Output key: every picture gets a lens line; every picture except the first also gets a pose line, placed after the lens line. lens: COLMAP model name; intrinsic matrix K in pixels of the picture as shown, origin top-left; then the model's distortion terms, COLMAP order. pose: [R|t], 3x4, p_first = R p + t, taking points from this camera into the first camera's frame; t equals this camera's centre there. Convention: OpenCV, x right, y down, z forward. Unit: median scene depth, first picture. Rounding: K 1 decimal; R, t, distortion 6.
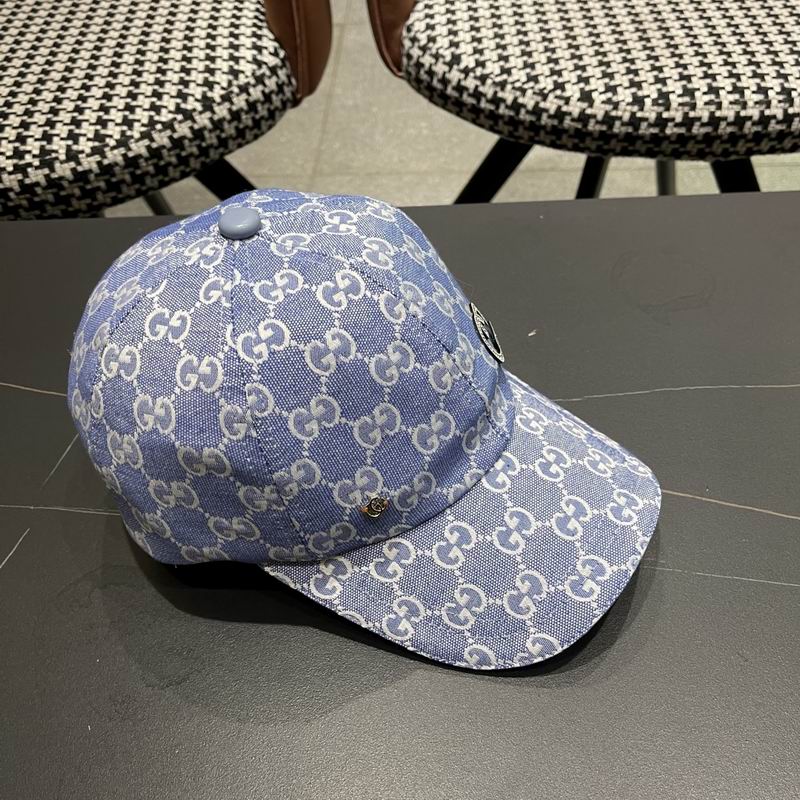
lens RADIAL K [[845.3, 0, 412.0], [0, 845.3, 410.3], [0, 0, 1]] dist [0.002009, 0.000000]
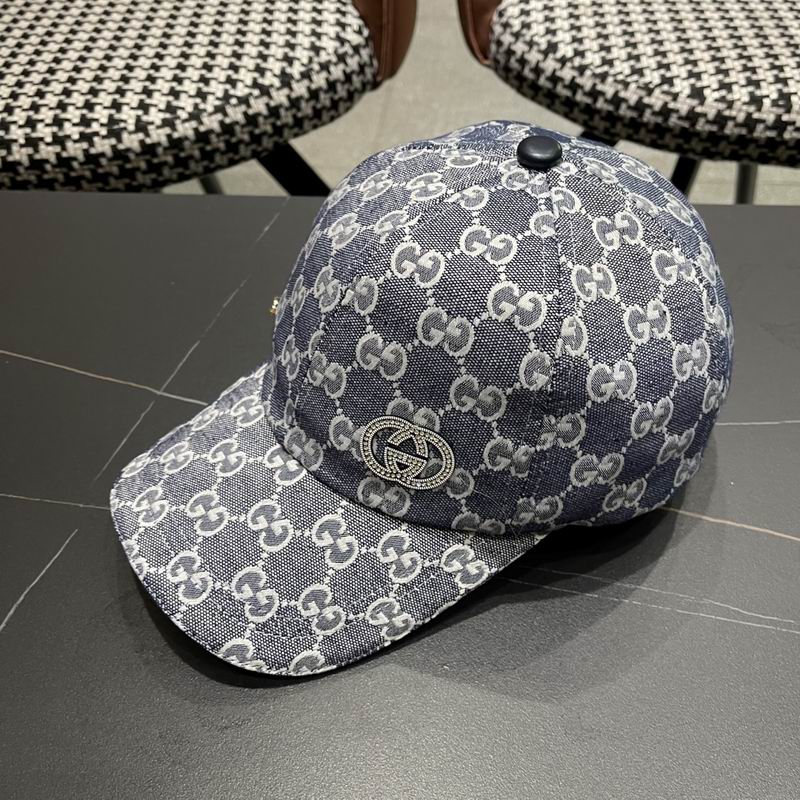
lens RADIAL K [[845.3, 0, 395.5], [0, 845.3, 401.9], [0, 0, 1]] dist [0.002009, 0.000000]
pose [[0.996680, 0.068520, -0.043988, -0.055030], [-0.069082, 0.997546, -0.011405, -0.004764], [0.043098, 0.014406, 0.998967, 0.074856]]
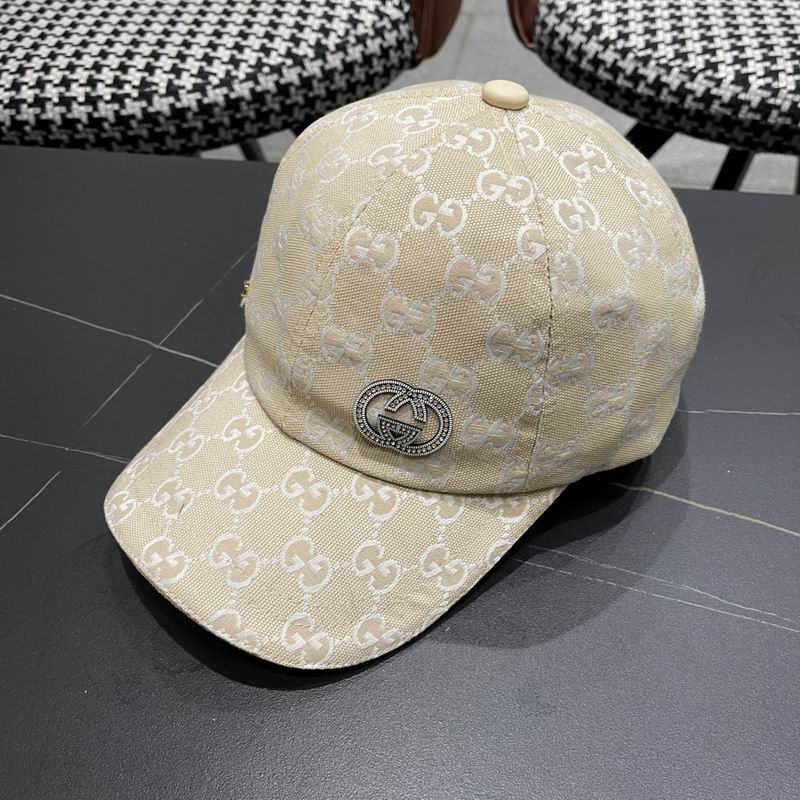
lens RADIAL K [[845.3, 0, 397.2], [0, 845.3, 413.2], [0, 0, 1]] dist [0.002009, 0.000000]
pose [[0.985325, 0.133064, -0.106906, -0.006522], [-0.133579, 0.991035, 0.002368, 0.018188], [0.106263, 0.011947, 0.994266, 0.089631]]
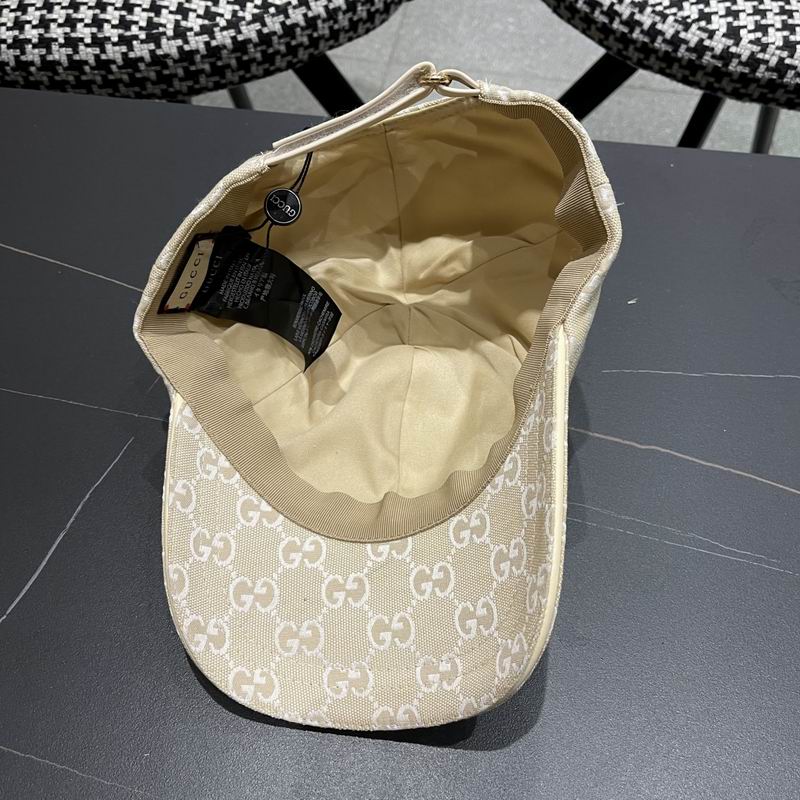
lens RADIAL K [[845.3, 0, 394.7], [0, 845.3, 415.1], [0, 0, 1]] dist [0.002009, 0.000000]
pose [[0.990933, 0.132813, -0.020298, -0.083829], [-0.128936, 0.982522, 0.134260, -0.037127], [0.037775, -0.130426, 0.990738, 0.018801]]
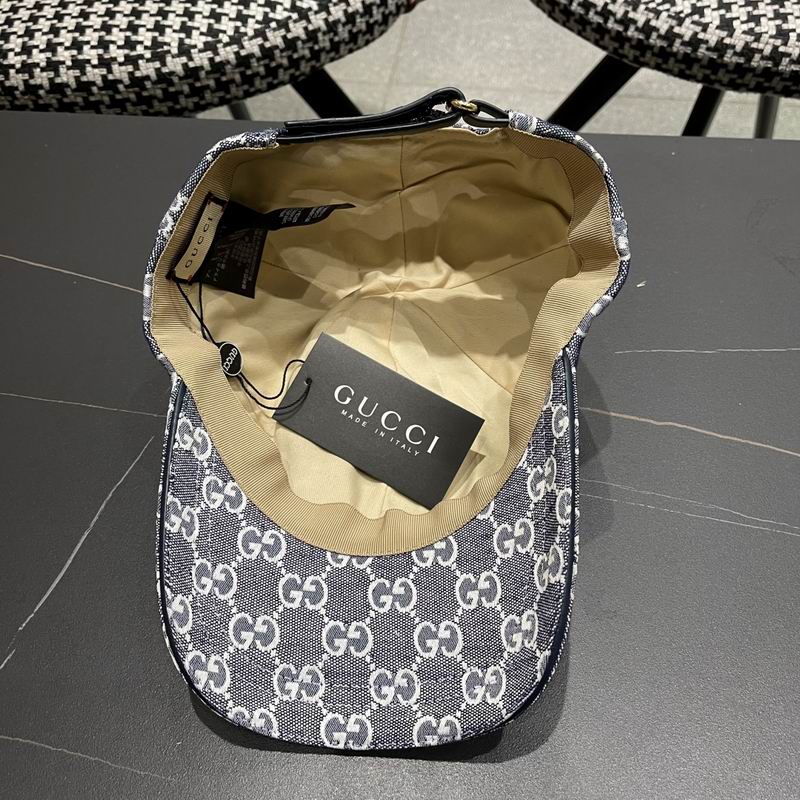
lens RADIAL K [[845.3, 0, 403.1], [0, 845.3, 414.9], [0, 0, 1]] dist [0.002009, 0.000000]
pose [[0.995685, 0.087174, -0.031817, -0.081728], [-0.083516, 0.991244, 0.102279, -0.007861], [0.040454, -0.099180, 0.994247, 0.010705]]
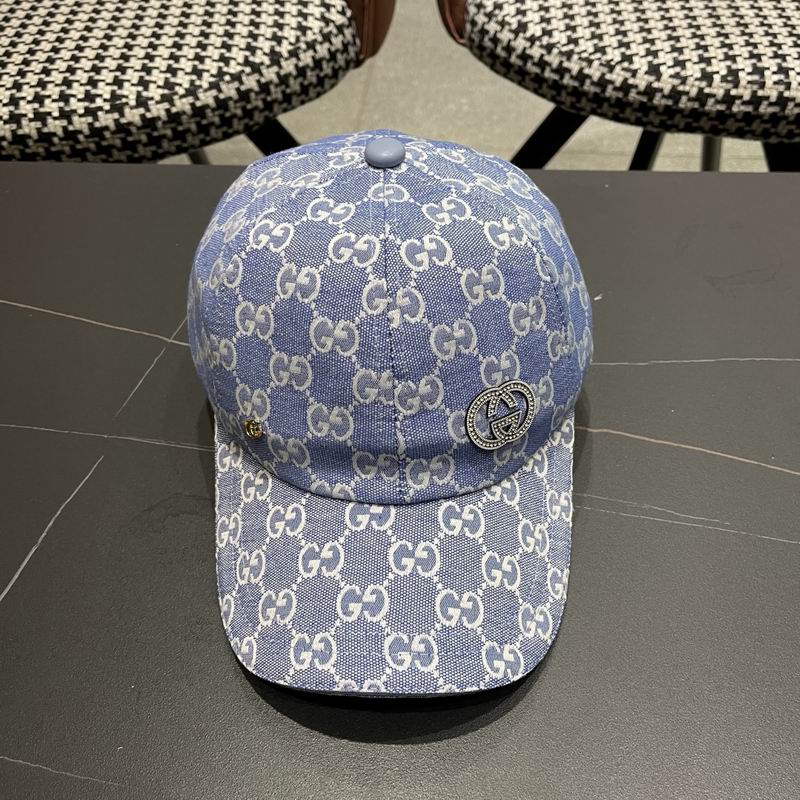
lens RADIAL K [[845.3, 0, 397.7], [0, 845.3, 409.2], [0, 0, 1]] dist [0.002009, 0.000000]
pose [[0.997987, 0.059954, -0.020681, -0.050097], [-0.059593, 0.998066, 0.017664, 0.028216], [0.021700, -0.016396, 0.999630, -0.010258]]
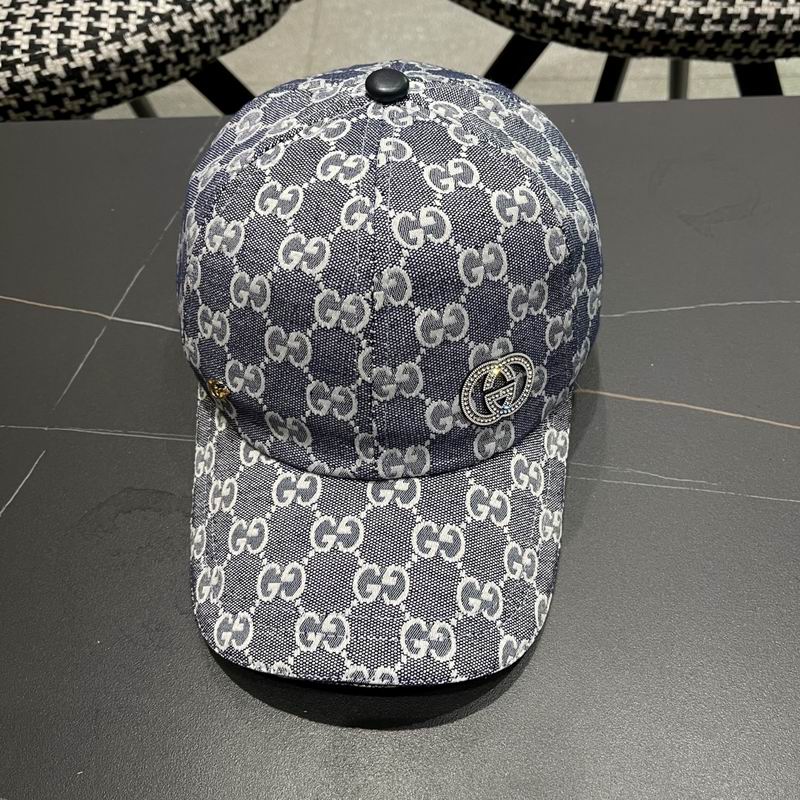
lens RADIAL K [[845.3, 0, 405.1], [0, 845.3, 412.6], [0, 0, 1]] dist [0.002009, 0.000000]
pose [[0.999863, 0.000819, 0.016556, -0.041437], [-0.002352, 0.995684, 0.092775, 0.005749], [-0.016409, -0.092801, 0.995549, 0.035307]]
